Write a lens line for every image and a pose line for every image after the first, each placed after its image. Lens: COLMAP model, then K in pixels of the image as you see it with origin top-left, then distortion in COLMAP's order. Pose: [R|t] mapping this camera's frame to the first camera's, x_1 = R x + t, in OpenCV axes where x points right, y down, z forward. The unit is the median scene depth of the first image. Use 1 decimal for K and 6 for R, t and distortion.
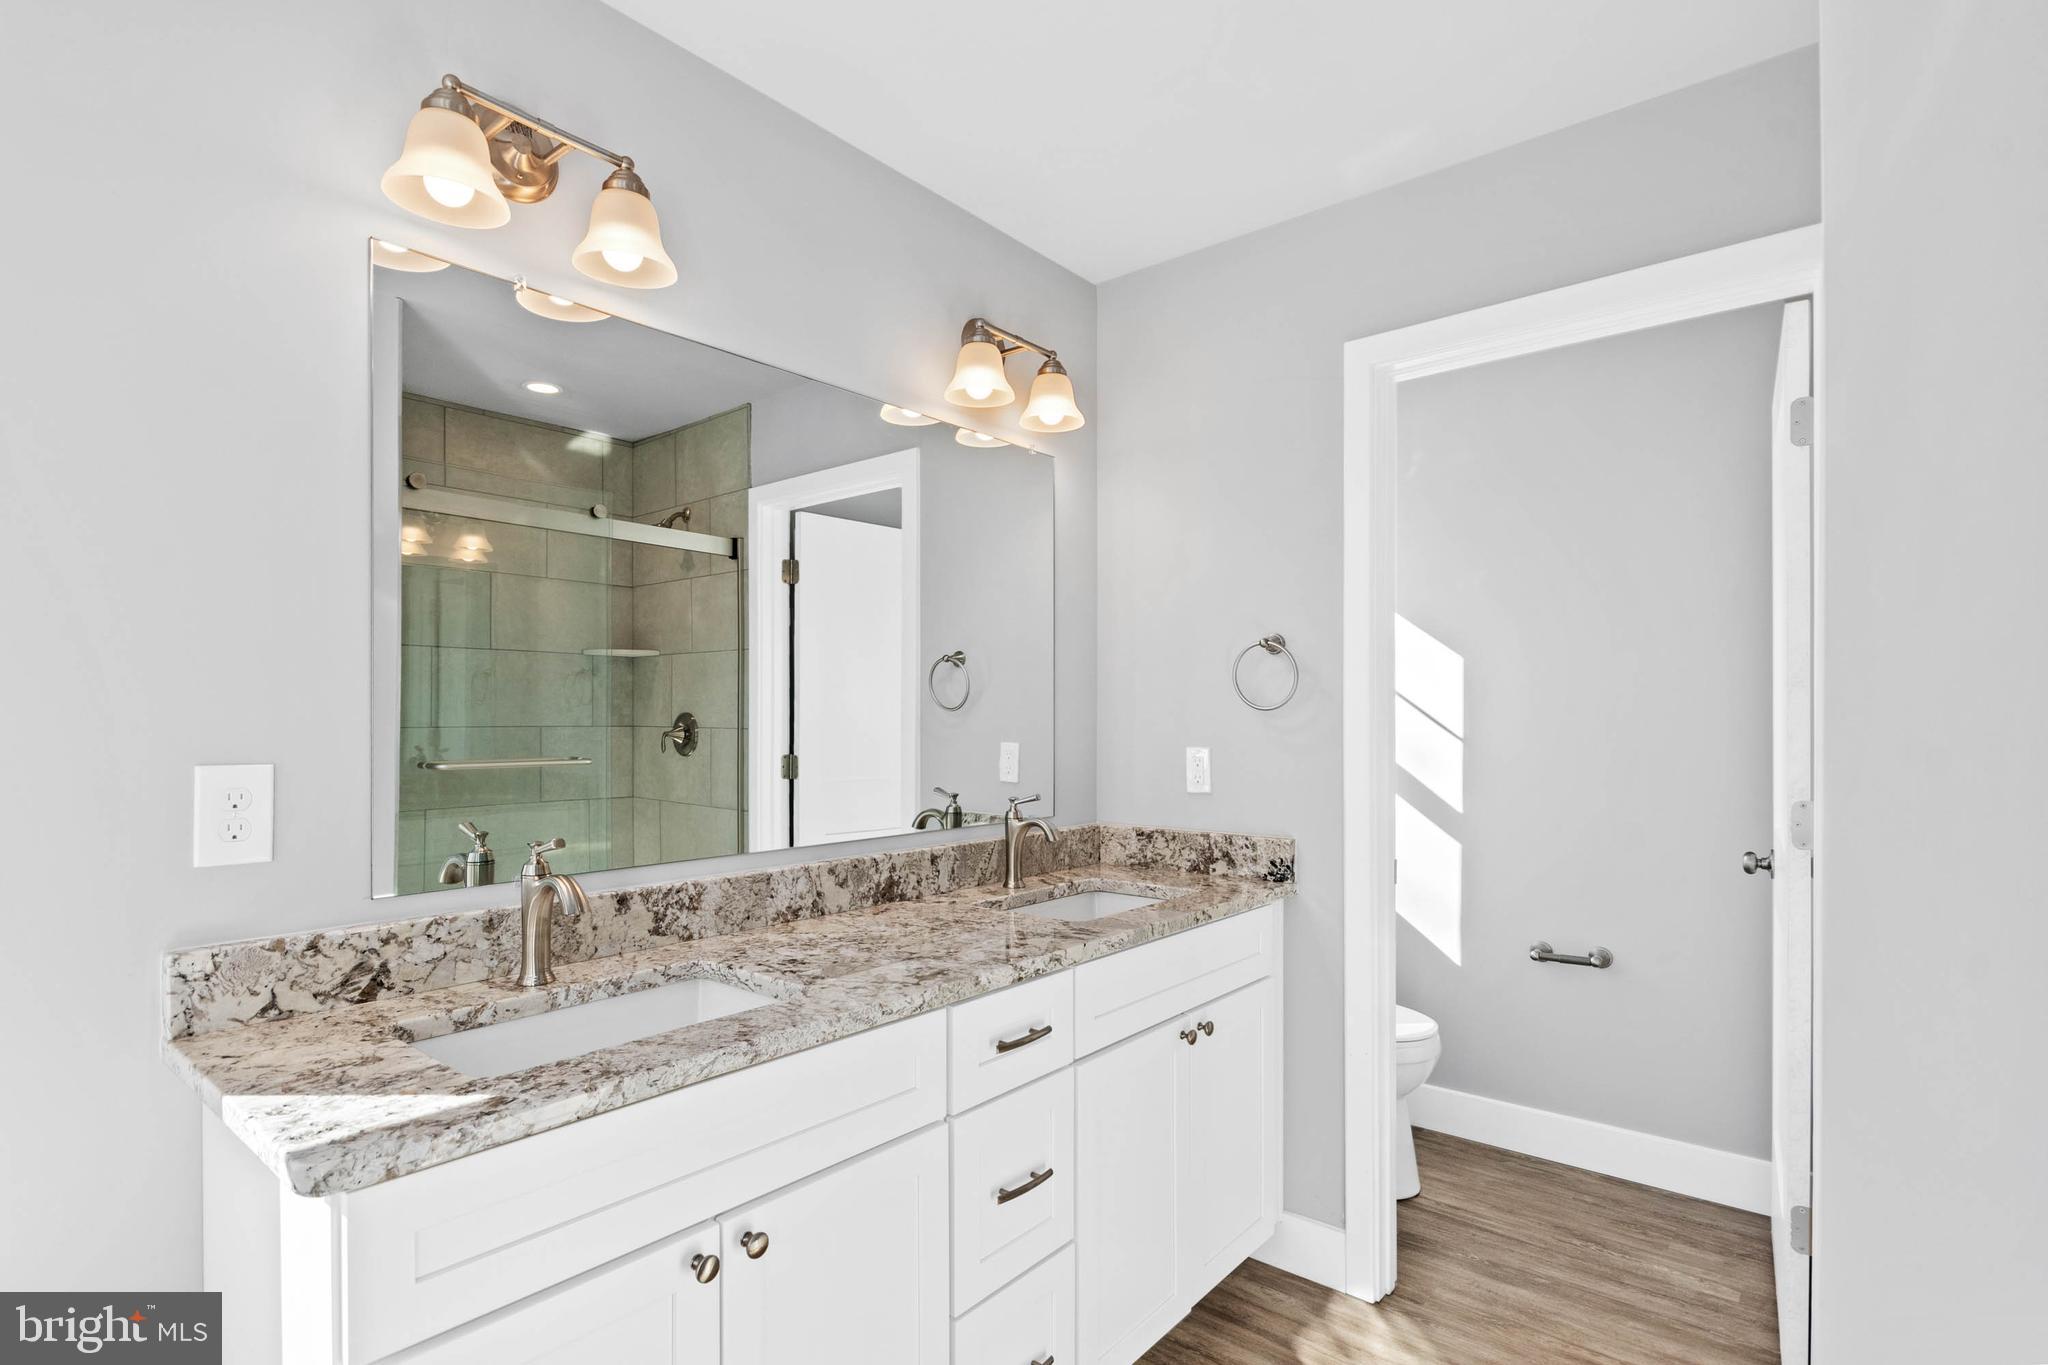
lens RADIAL K [[990.1, 0, 1028.6], [0, 990.1, 713.0], [0, 0, 1]] dist [-0.016047, -0.000818]
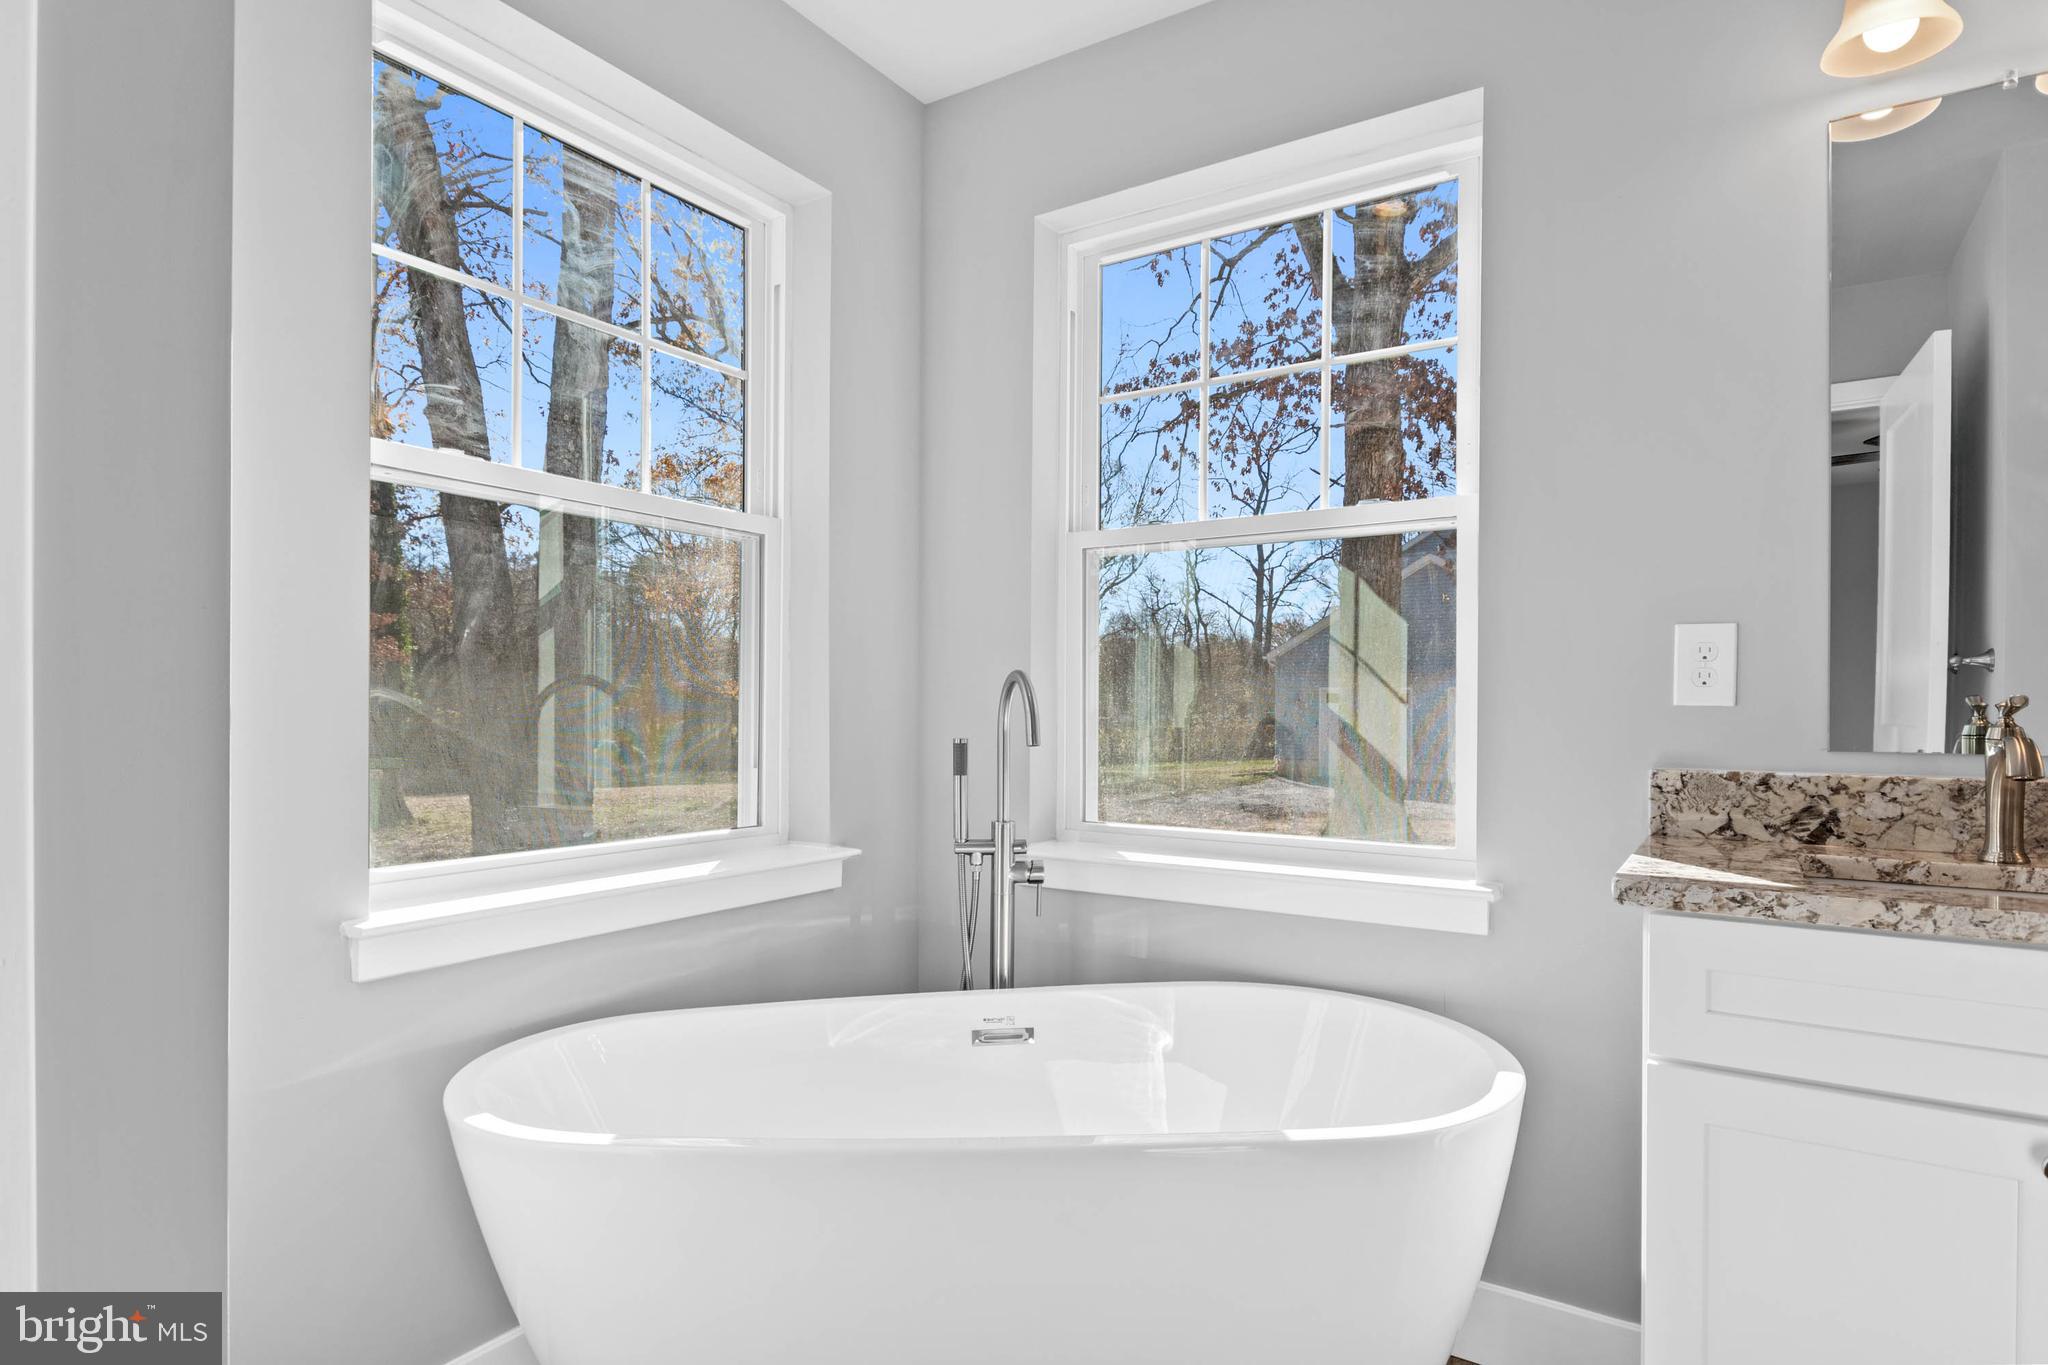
lens RADIAL K [[1092.7, 0, 1026.2], [0, 1092.7, 709.9], [0, 0, 1]] dist [-0.023487, -0.000436]
pose [[0.097608, 0.003474, -0.995219, 0.408005], [0.006779, 0.999968, 0.004155, 0.139150], [0.995202, -0.007152, 0.097581, 0.035638]]
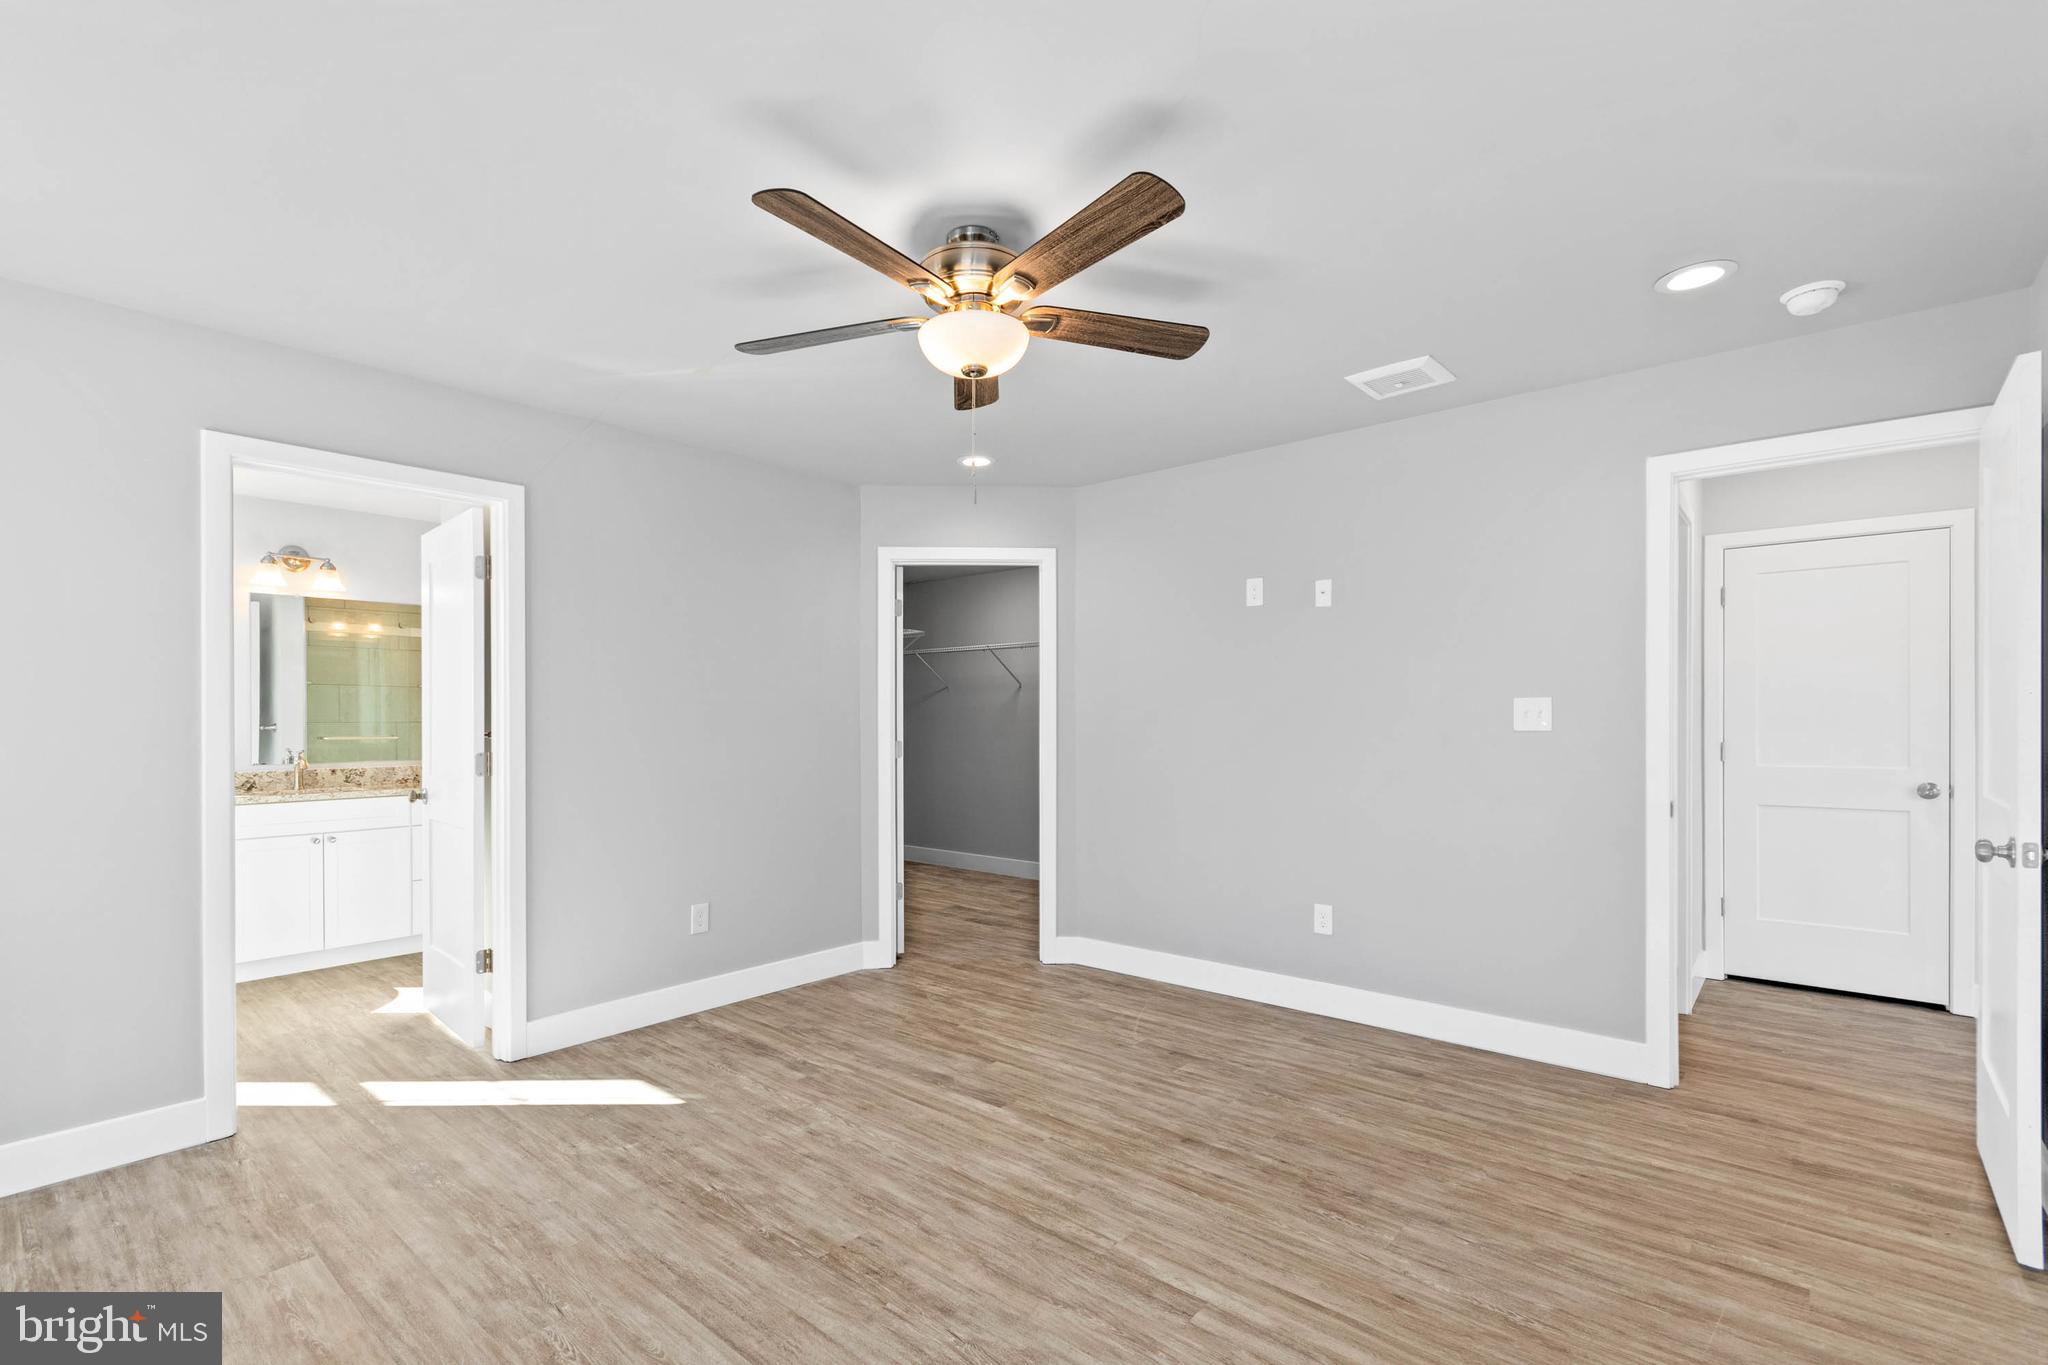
lens RADIAL K [[922.8, 0, 1030.3], [0, 922.8, 715.1], [0, 0, 1]] dist [0.002845, 0.000388]
pose [[0.999924, -0.003179, -0.011914, 2.523261], [0.003238, 0.999982, 0.004971, -0.017243], [0.011898, -0.005009, 0.999917, -2.690924]]
